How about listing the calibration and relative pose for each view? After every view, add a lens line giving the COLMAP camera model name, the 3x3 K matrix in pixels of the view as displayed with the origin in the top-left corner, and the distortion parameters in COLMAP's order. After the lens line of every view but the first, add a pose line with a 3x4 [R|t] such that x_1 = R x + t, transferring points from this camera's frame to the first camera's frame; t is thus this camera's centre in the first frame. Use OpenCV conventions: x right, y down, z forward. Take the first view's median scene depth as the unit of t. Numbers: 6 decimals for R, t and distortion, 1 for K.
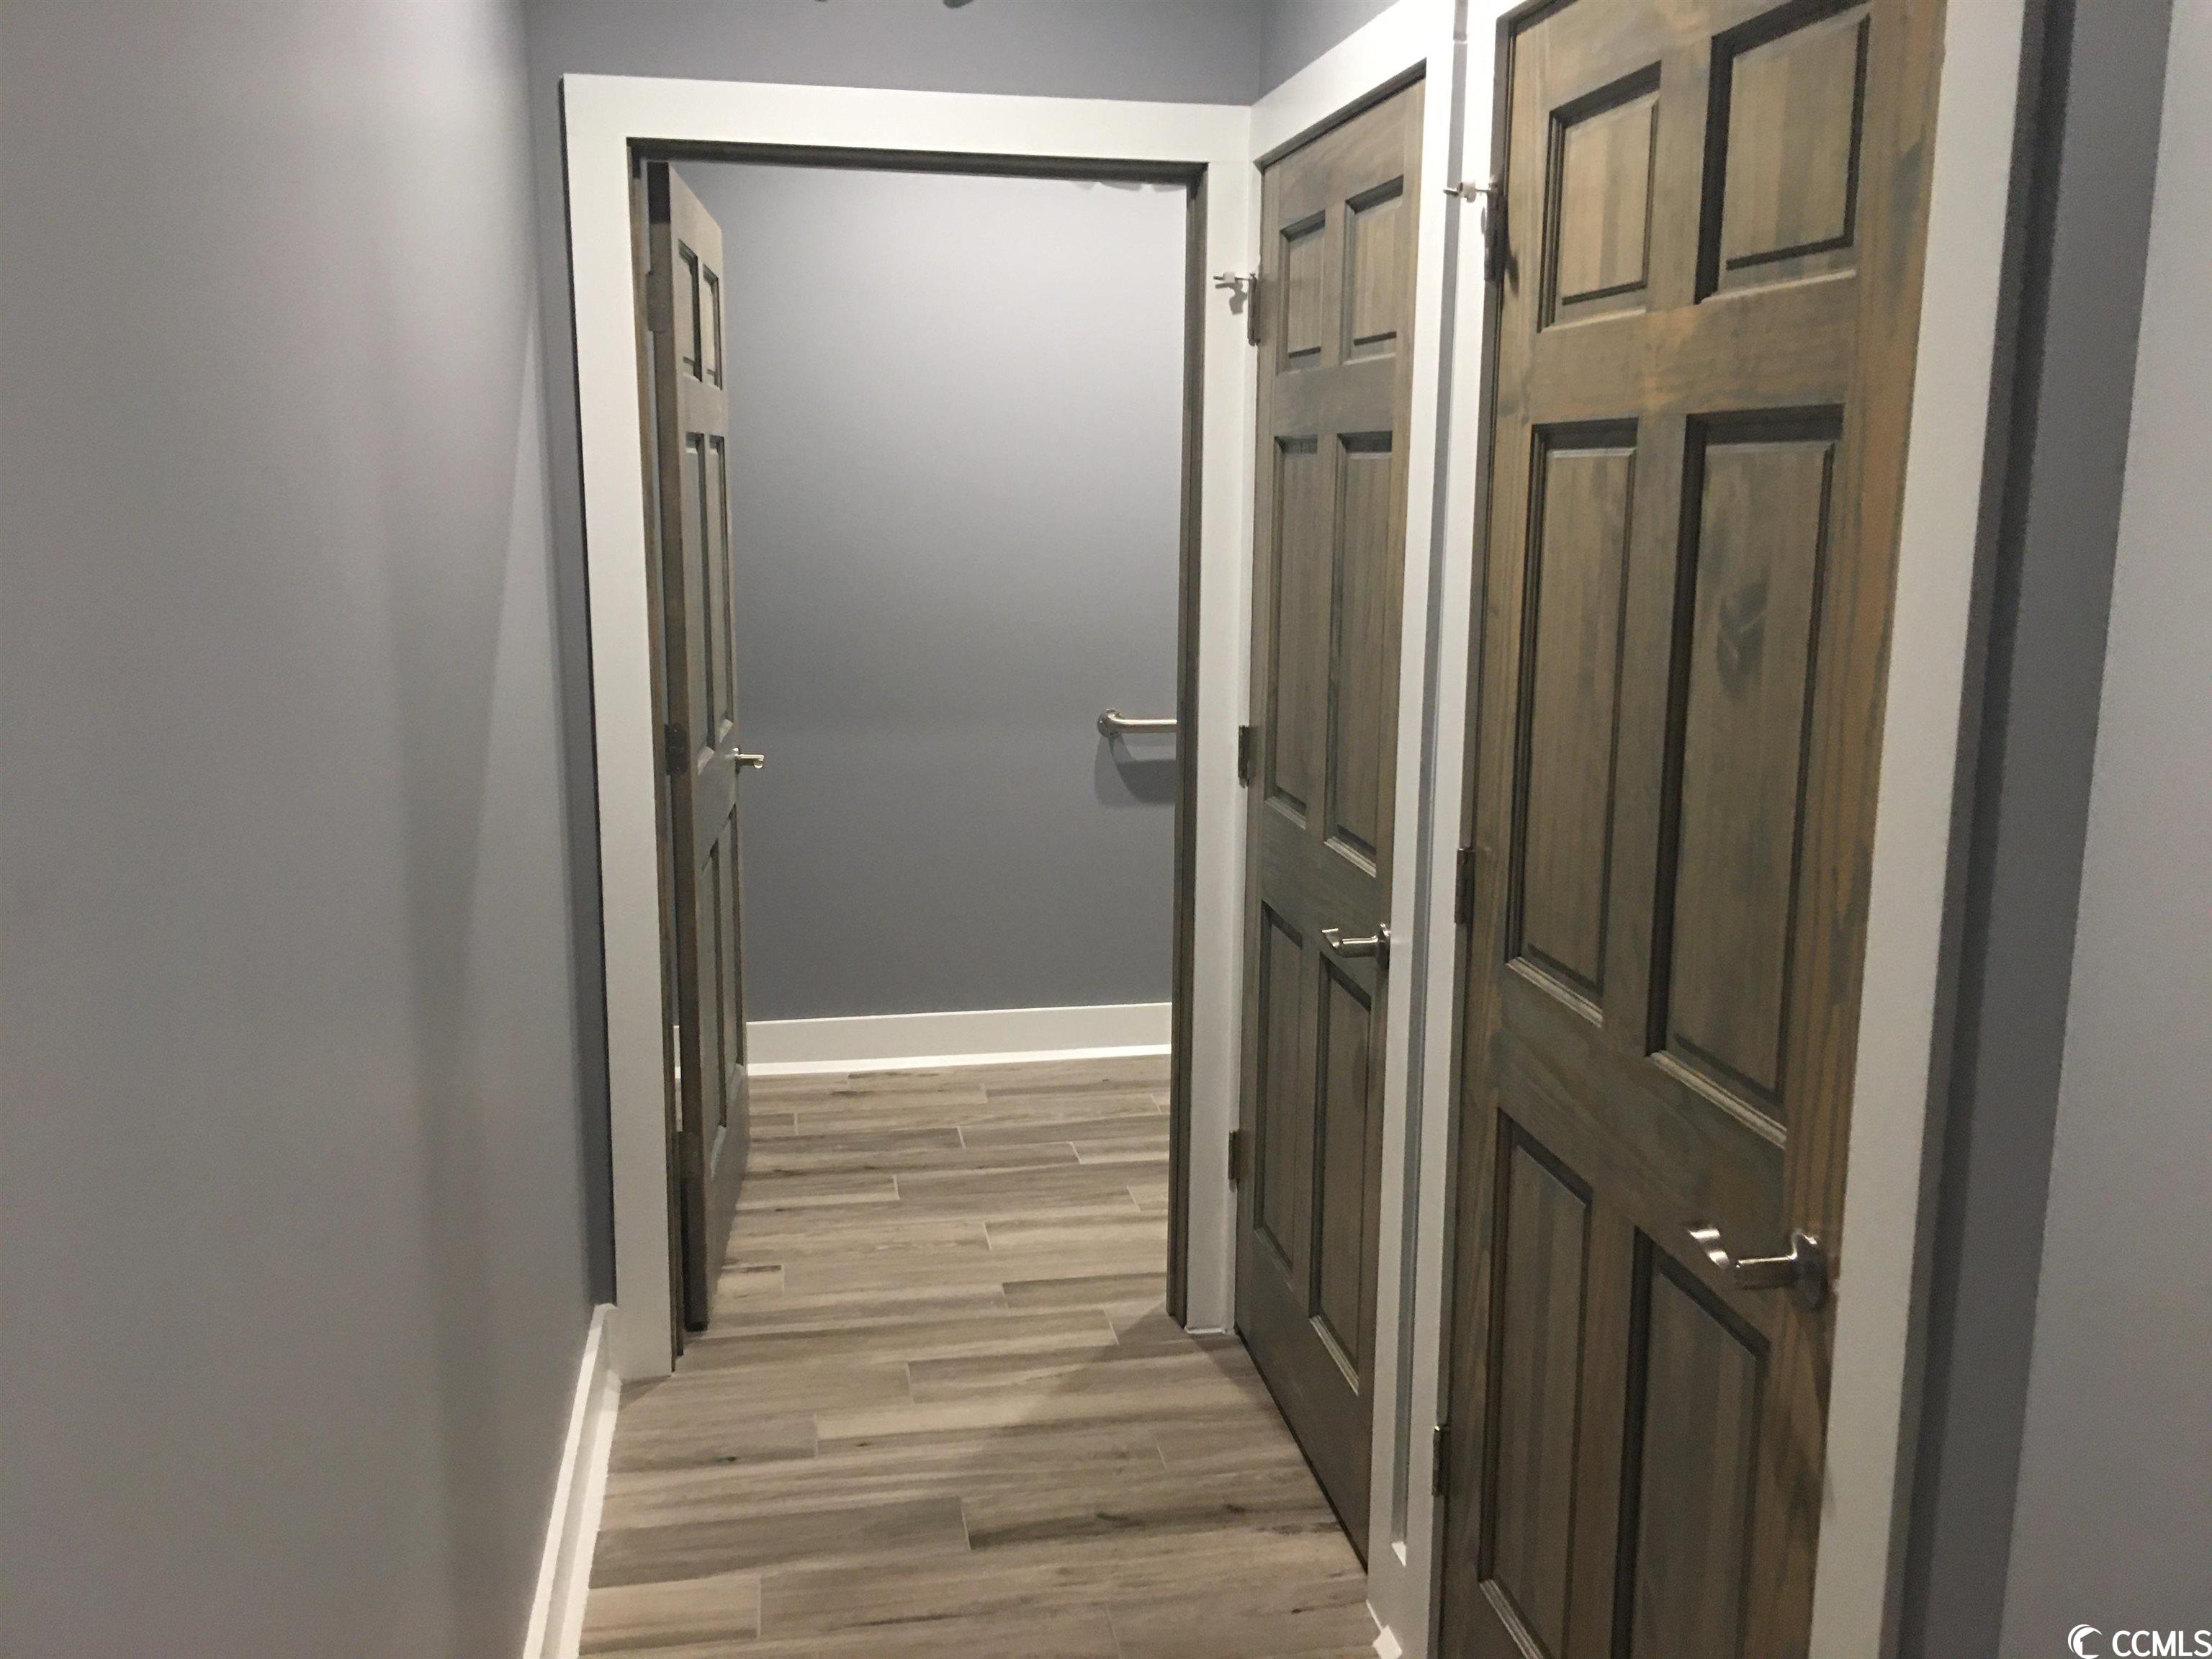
lens RADIAL K [[1895.8, 0, 1106.0], [0, 1895.8, 829.5], [0, 0, 1]] dist [0.007454, -0.002531]
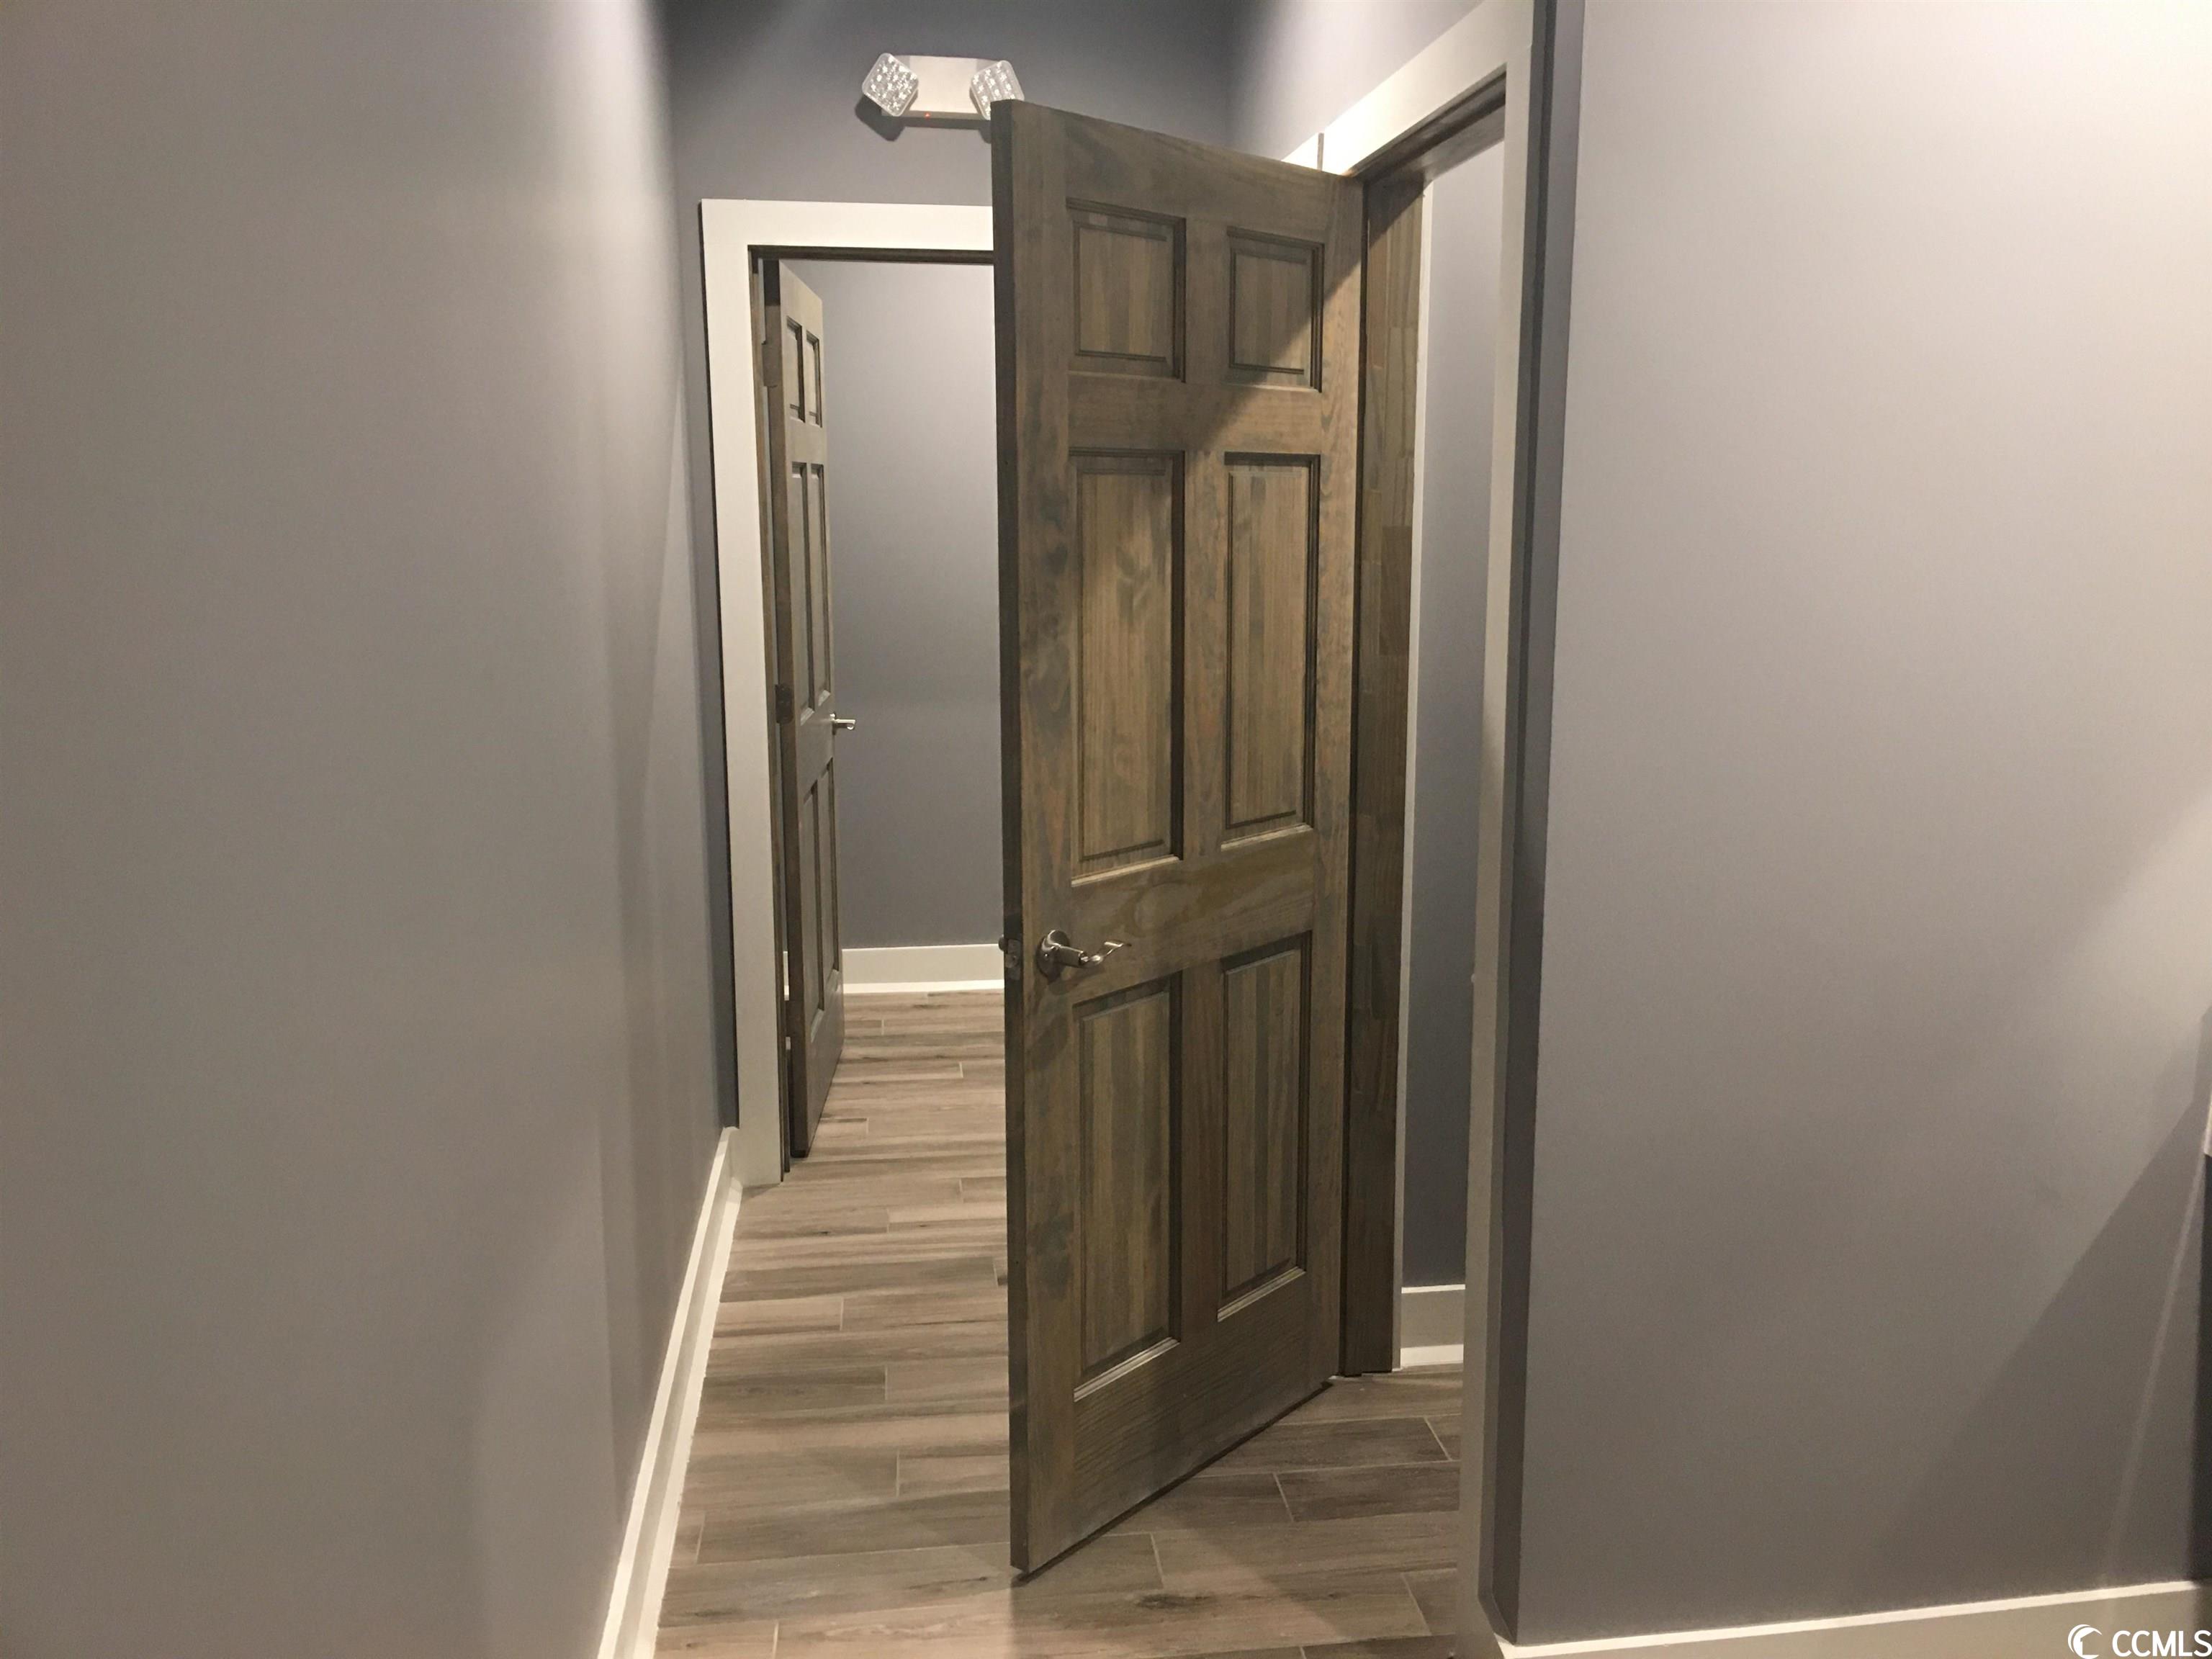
lens RADIAL K [[1895.8, 0, 1106.0], [0, 1895.8, 829.5], [0, 0, 1]] dist [0.007454, -0.002531]
pose [[0.998344, -0.000883, -0.057521, 0.065485], [0.000417, 0.999967, -0.008116, 0.050741], [0.057526, 0.008078, 0.998311, -0.273162]]
